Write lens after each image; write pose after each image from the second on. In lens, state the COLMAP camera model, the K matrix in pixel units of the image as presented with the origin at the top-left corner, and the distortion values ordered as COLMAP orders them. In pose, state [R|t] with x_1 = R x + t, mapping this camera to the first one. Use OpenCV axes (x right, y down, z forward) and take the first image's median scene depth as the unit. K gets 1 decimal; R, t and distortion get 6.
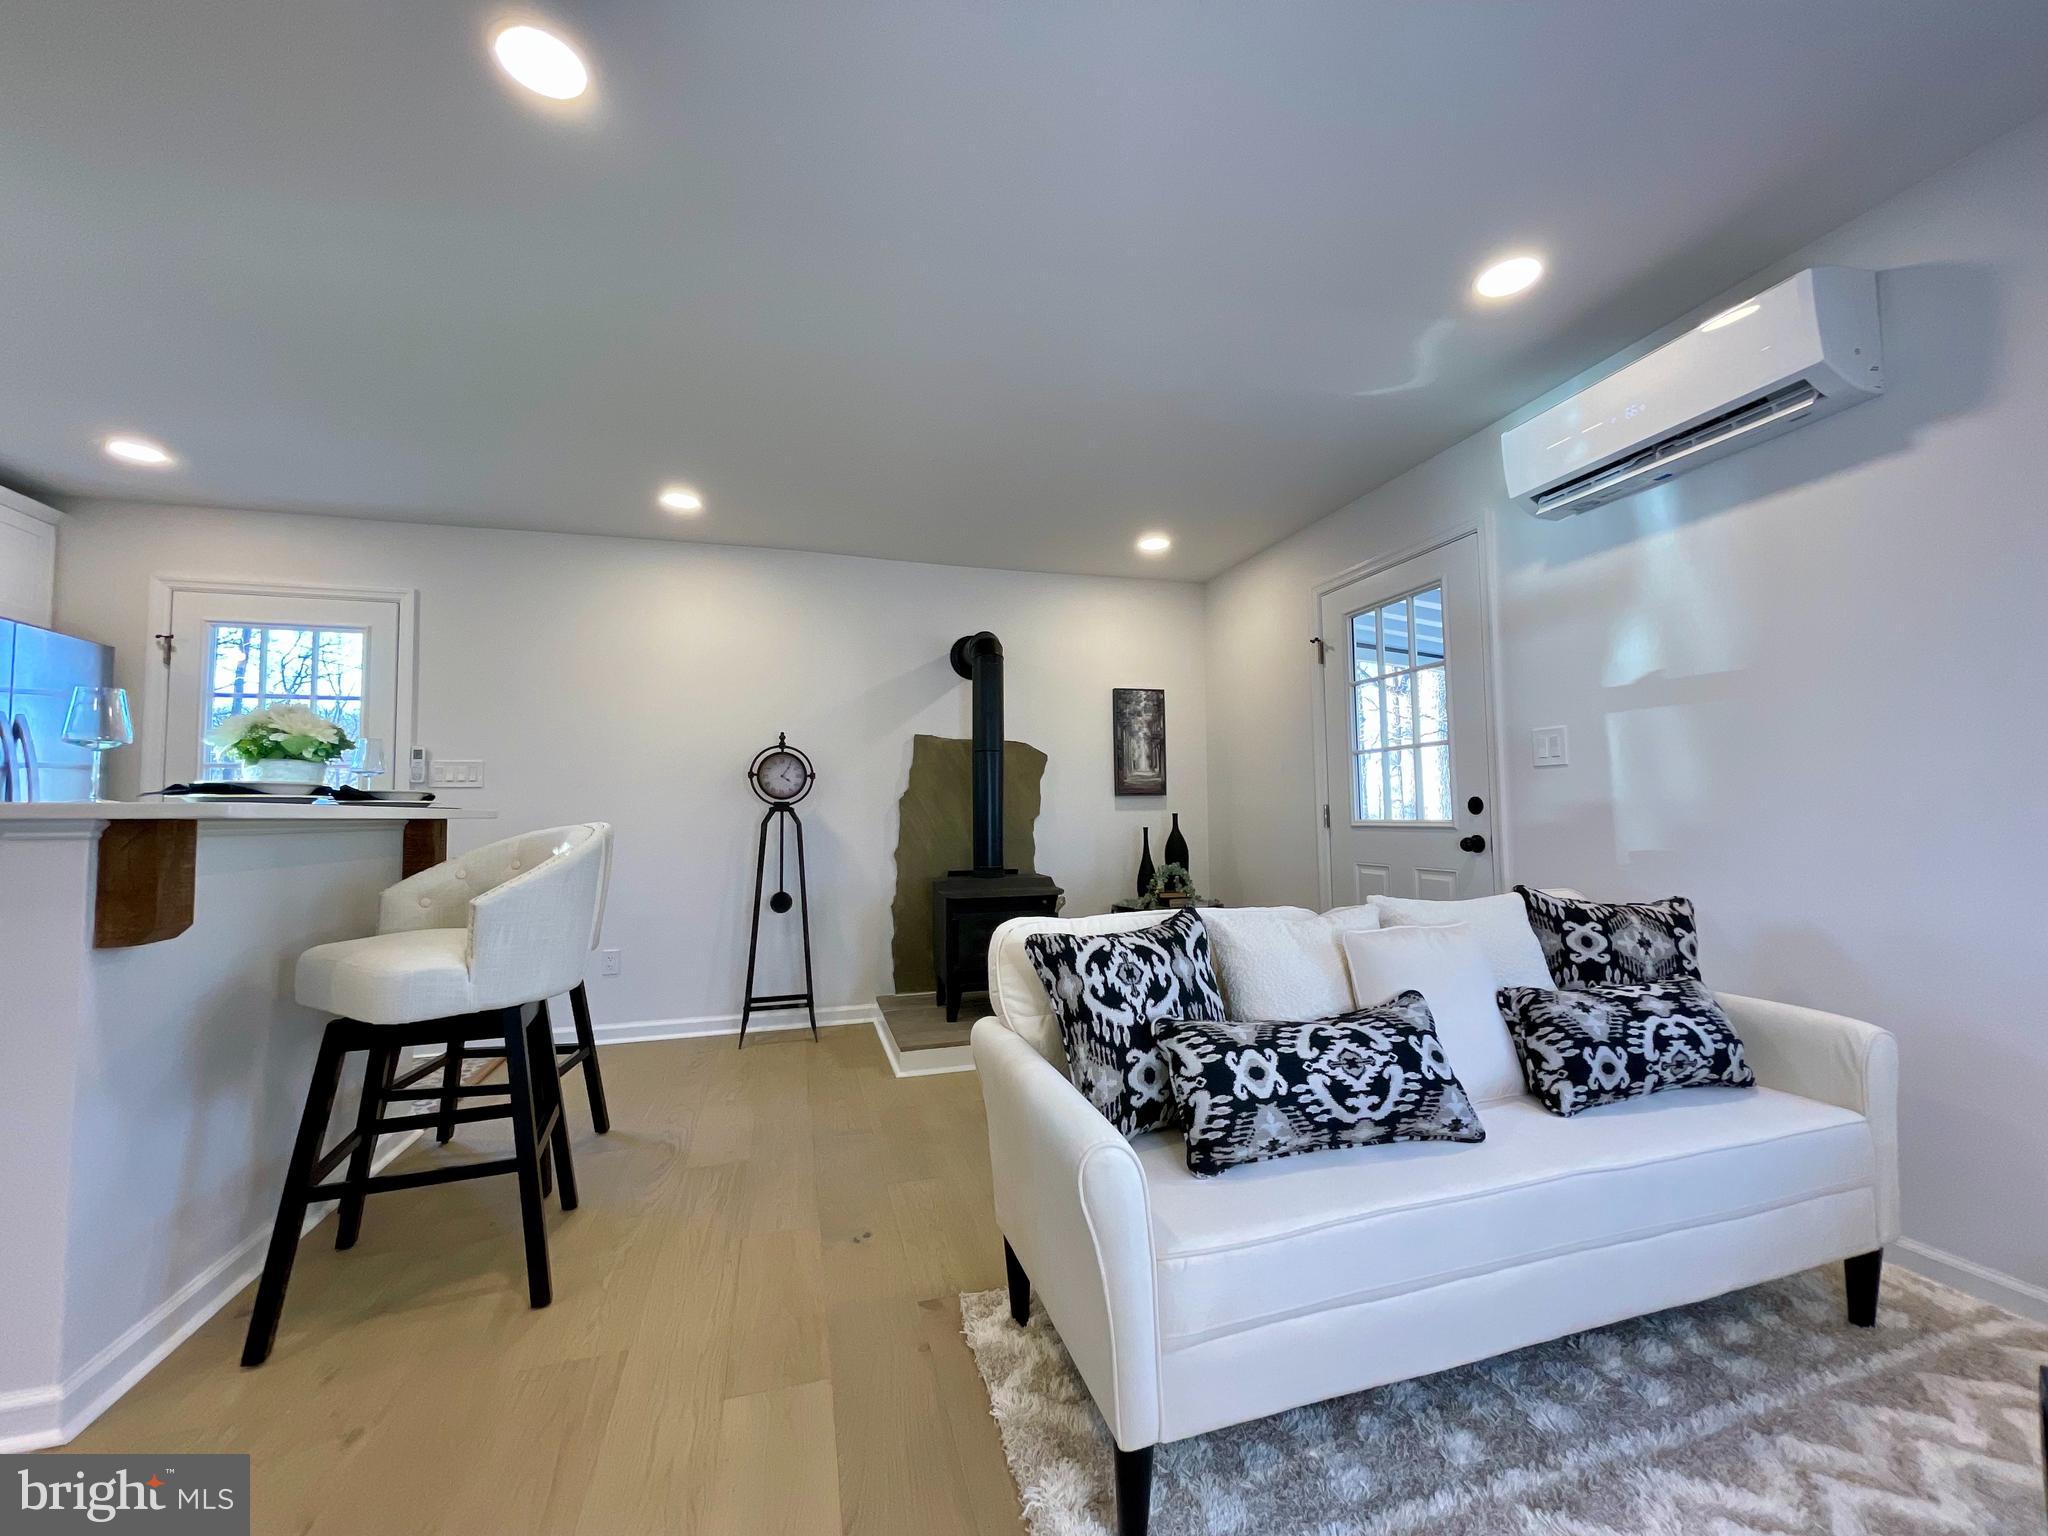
lens RADIAL K [[825.7, 0, 1036.0], [0, 825.7, 773.3], [0, 0, 1]] dist [-0.003108, 0.001330]
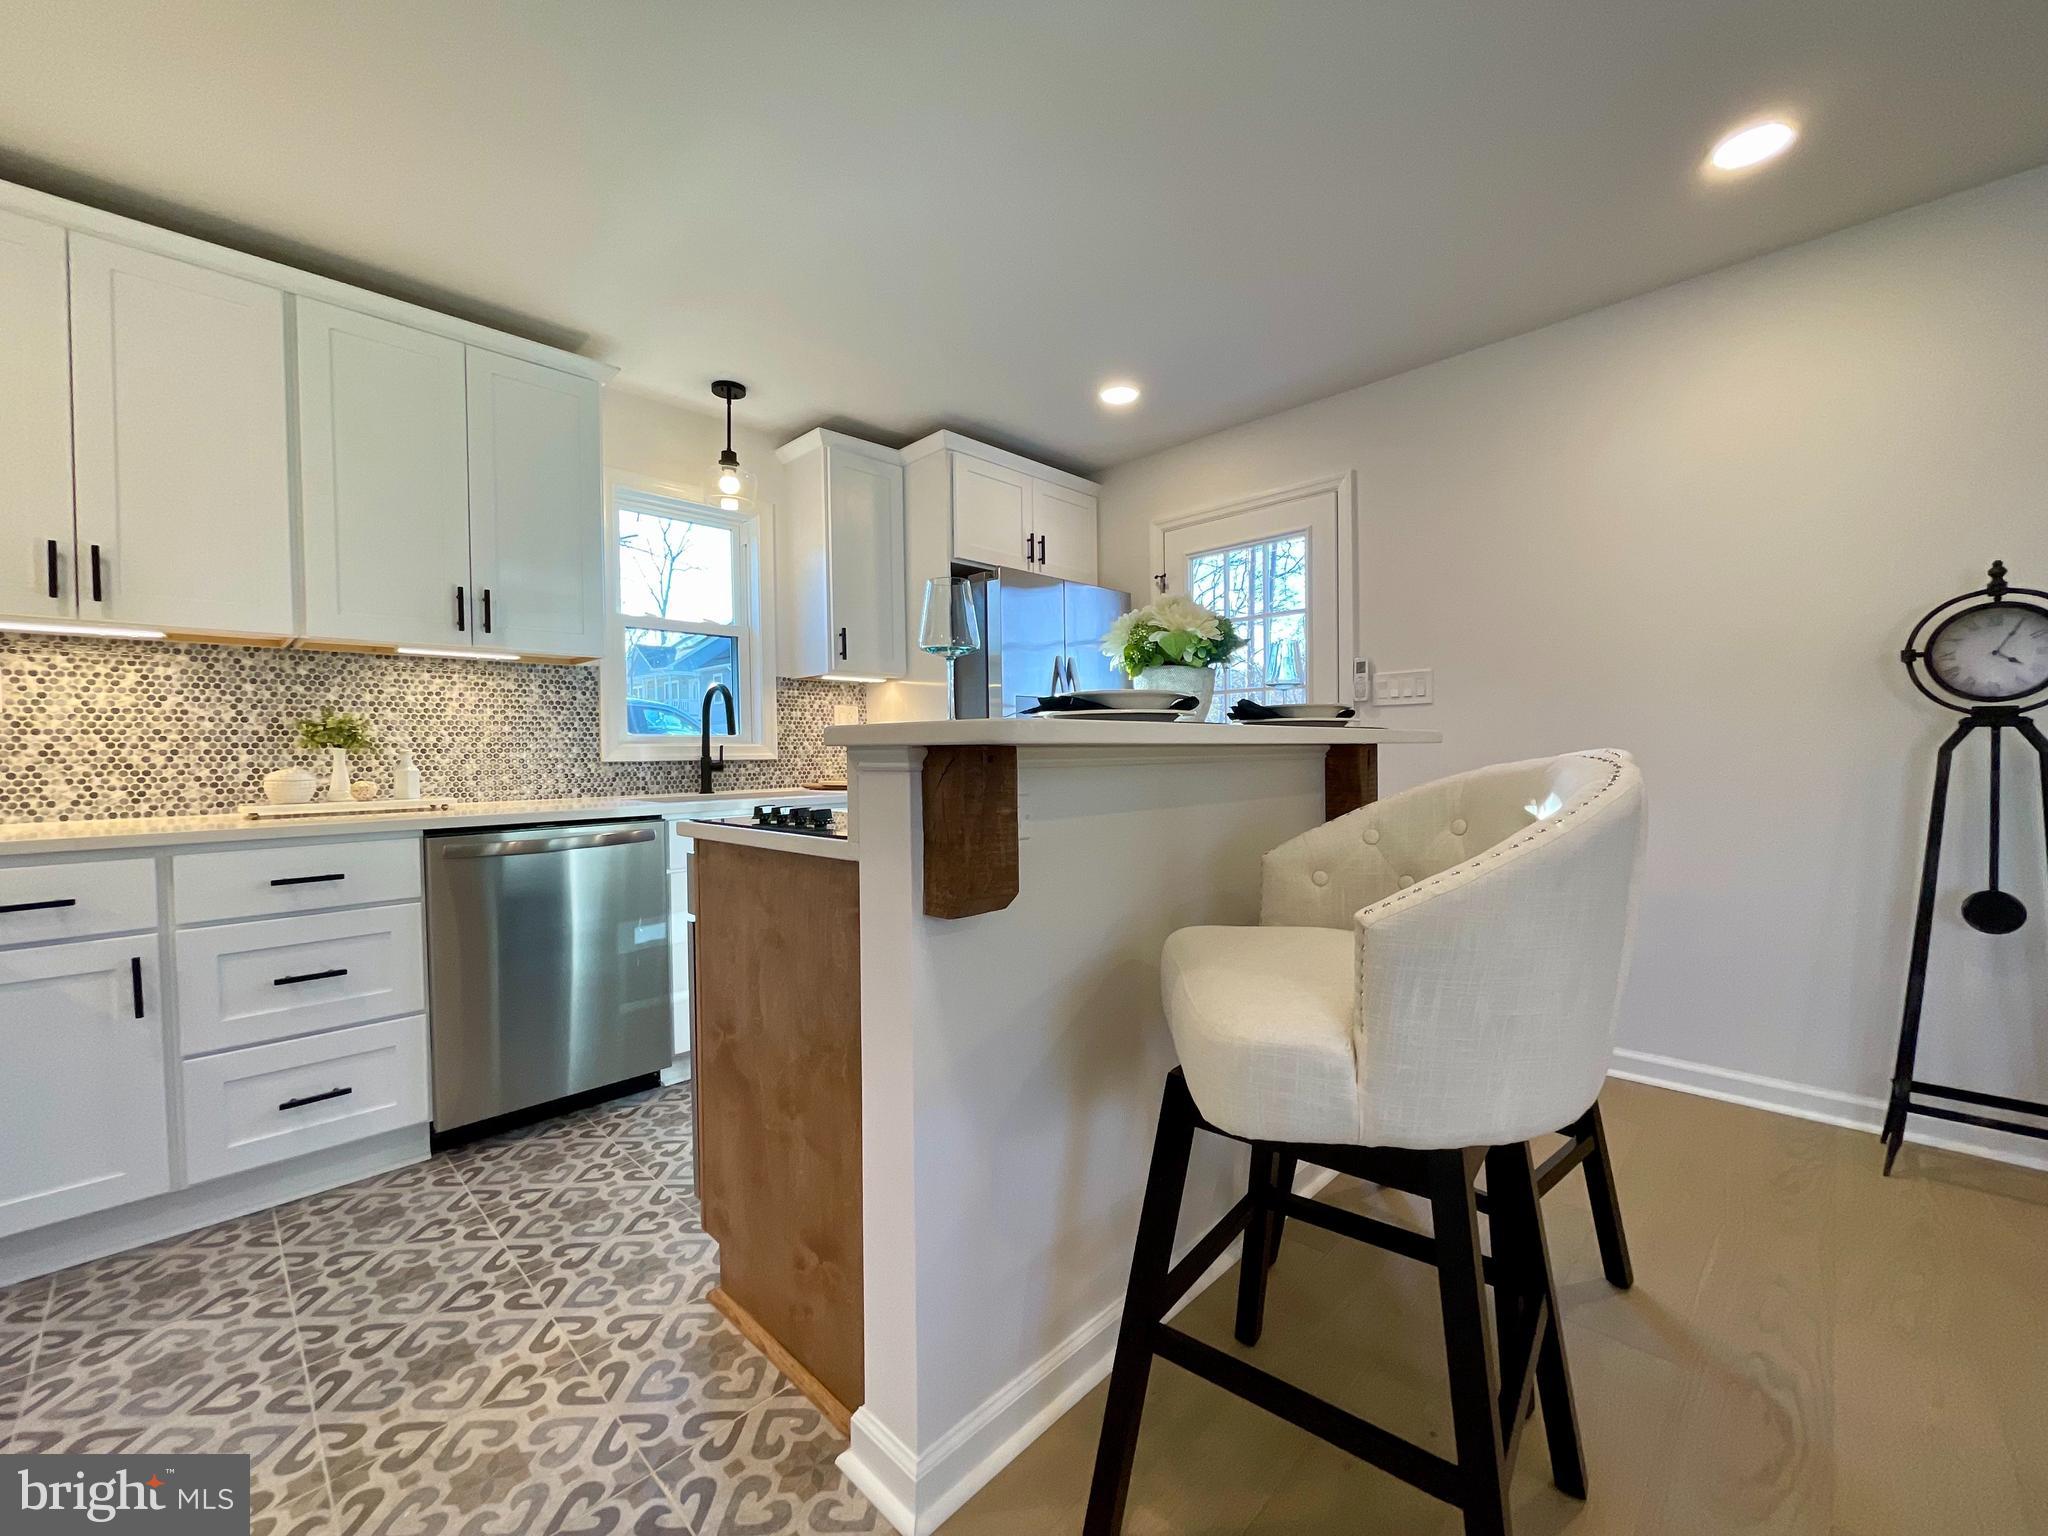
lens RADIAL K [[825.7, 0, 1041.3], [0, 825.7, 766.7], [0, 0, 1]] dist [-0.003108, 0.001330]
pose [[0.491148, 0.020653, -0.870831, -0.185004], [0.051638, 0.997270, 0.052775, 0.017777], [0.869544, -0.070889, 0.488741, 0.316026]]
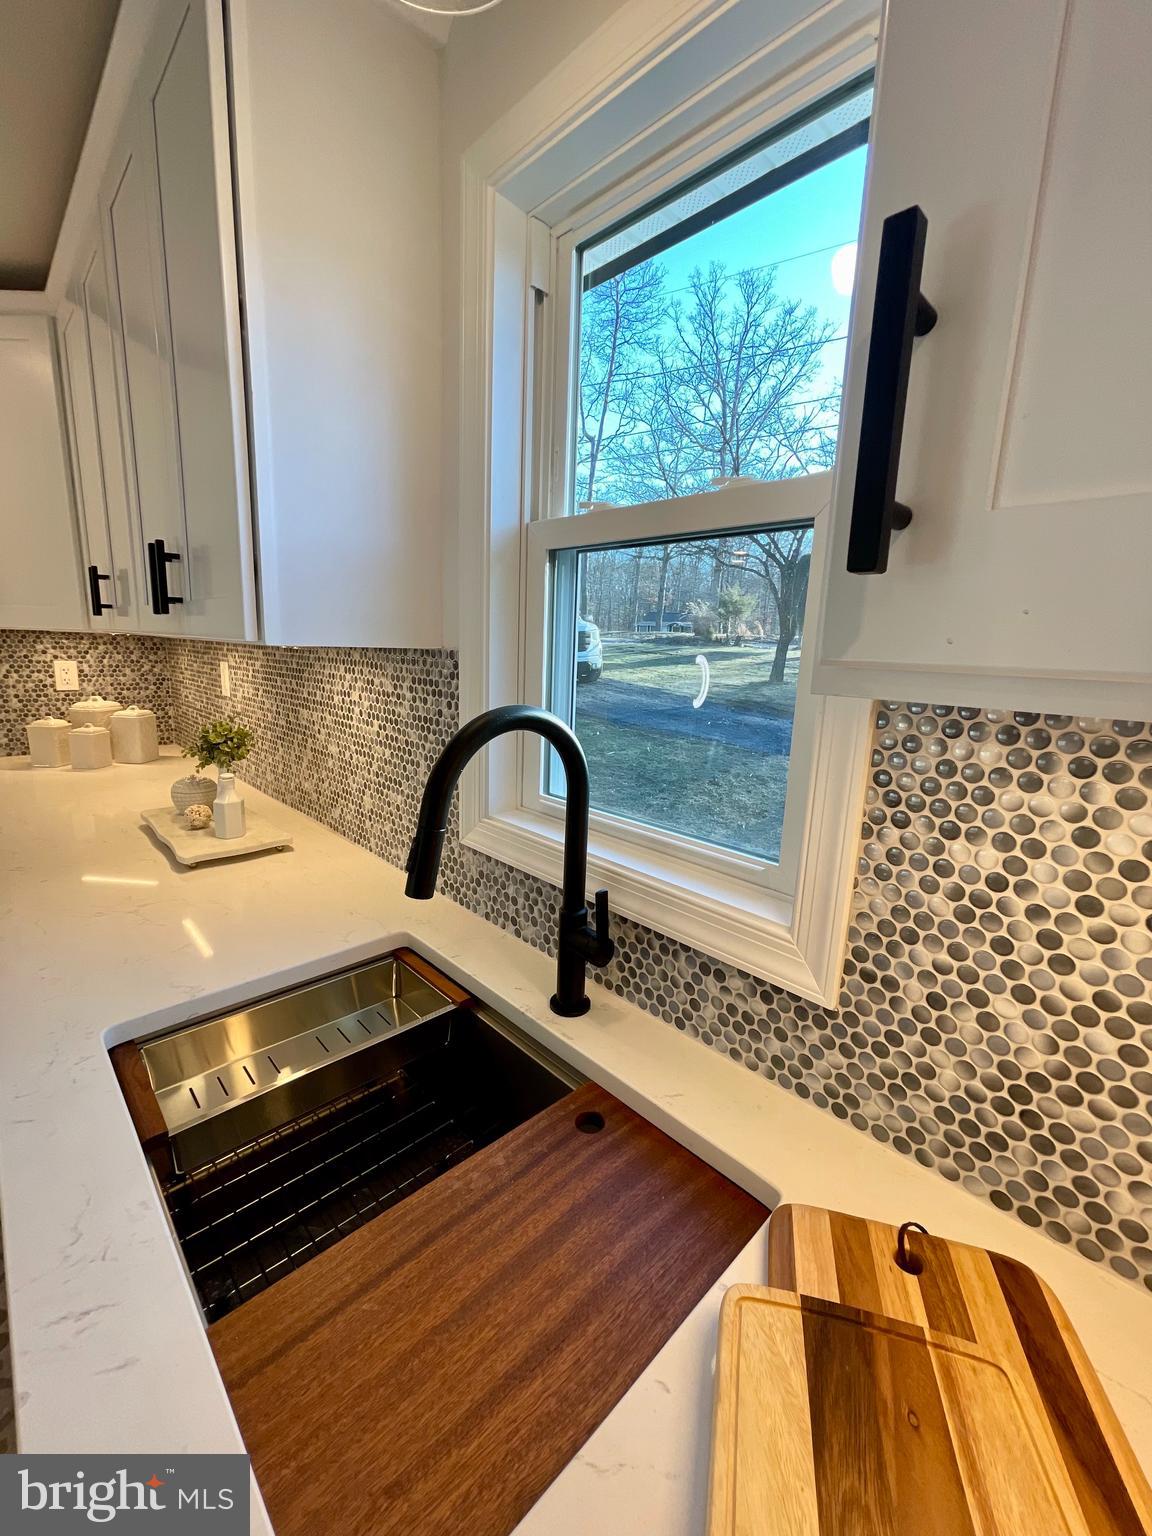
lens RADIAL K [[619.3, 0, 577.8], [0, 619.3, 757.6], [0, 0, 1]] dist [-0.003108, 0.001330]
pose [[-0.886030, 0.064114, -0.459172, -1.063940], [-0.003003, 0.989578, 0.143970, -0.055899], [0.463617, 0.128940, -0.876603, 0.644053]]
